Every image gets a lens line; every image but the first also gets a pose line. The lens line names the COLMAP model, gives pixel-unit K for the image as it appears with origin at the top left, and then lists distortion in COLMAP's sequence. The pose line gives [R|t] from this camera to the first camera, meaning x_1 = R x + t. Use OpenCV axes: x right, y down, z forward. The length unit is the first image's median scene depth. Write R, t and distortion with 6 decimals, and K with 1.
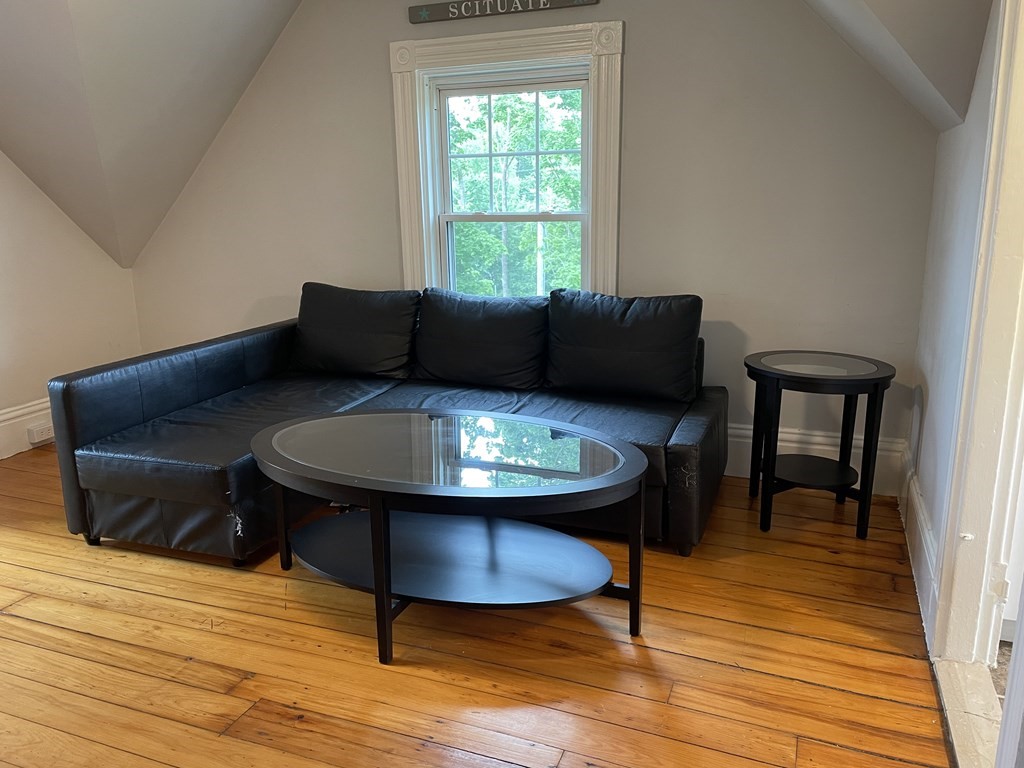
lens RADIAL K [[784.8, 0, 510.8], [0, 784.8, 381.0], [0, 0, 1]] dist [0.062928, -0.075006]
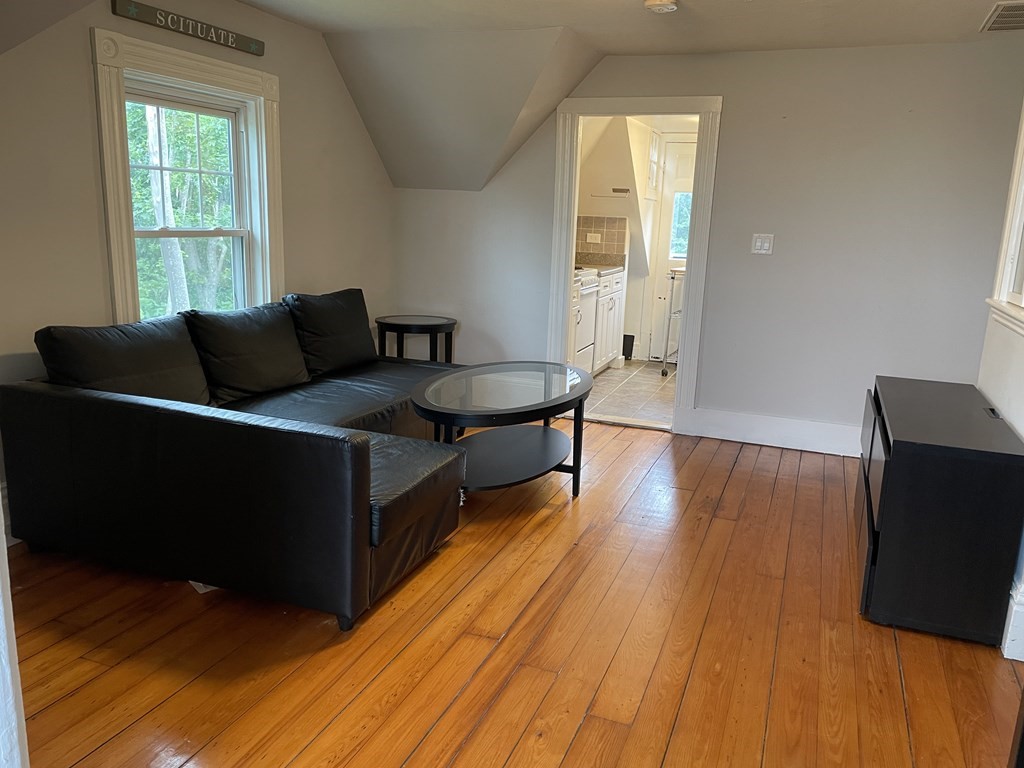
lens RADIAL K [[784.8, 0, 514.5], [0, 784.8, 387.4], [0, 0, 1]] dist [0.062928, -0.075006]
pose [[-0.000008, -0.203951, 0.978981, -1.103245], [0.184303, 0.962210, 0.200458, -0.153061], [-0.982869, 0.180431, 0.037581, 0.627002]]
